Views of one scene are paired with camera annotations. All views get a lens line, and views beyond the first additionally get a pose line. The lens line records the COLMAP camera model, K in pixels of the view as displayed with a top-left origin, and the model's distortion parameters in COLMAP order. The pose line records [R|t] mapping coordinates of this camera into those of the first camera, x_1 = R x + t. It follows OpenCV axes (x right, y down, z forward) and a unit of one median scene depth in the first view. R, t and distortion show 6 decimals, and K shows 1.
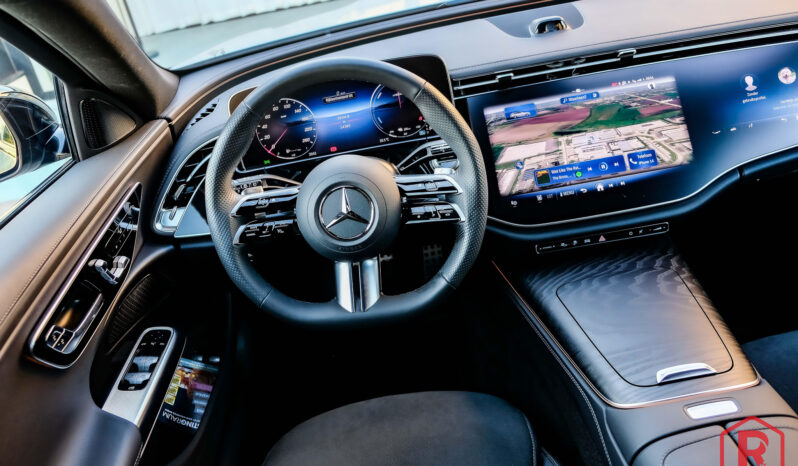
lens RADIAL K [[622.4, 0, 397.4], [0, 622.4, 232.9], [0, 0, 1]] dist [-0.050550, 0.035252]
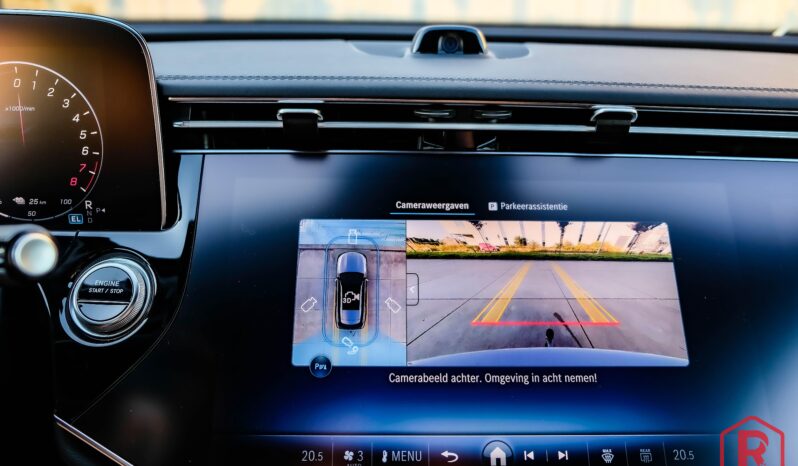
lens RADIAL K [[622.4, 0, 398.9], [0, 622.4, 228.3], [0, 0, 1]] dist [-0.050550, 0.035252]
pose [[0.982721, 0.184312, 0.016984, 0.241765], [-0.176380, 0.960330, -0.216001, -0.111087], [-0.056122, 0.209273, 0.976246, 0.632002]]
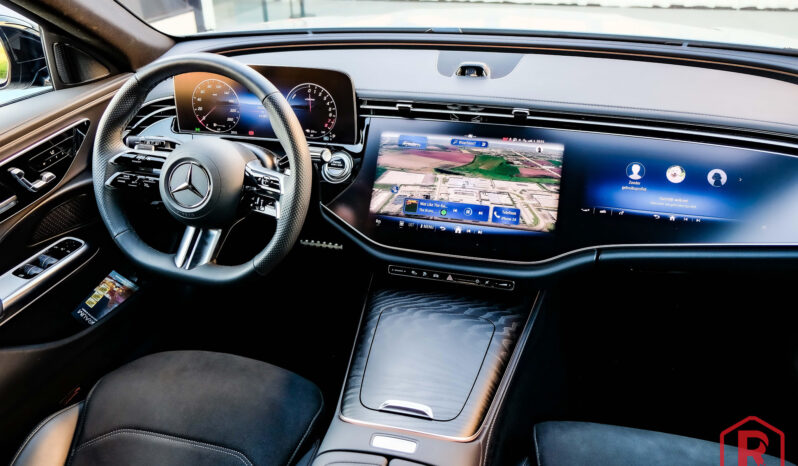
lens RADIAL K [[622.4, 0, 401.3], [0, 622.4, 234.3], [0, 0, 1]] dist [-0.050550, 0.035252]
pose [[0.937587, 0.281916, -0.203603, 0.452656], [-0.280257, 0.959190, 0.037552, -0.078821], [0.205881, 0.021853, 0.978333, -0.051322]]
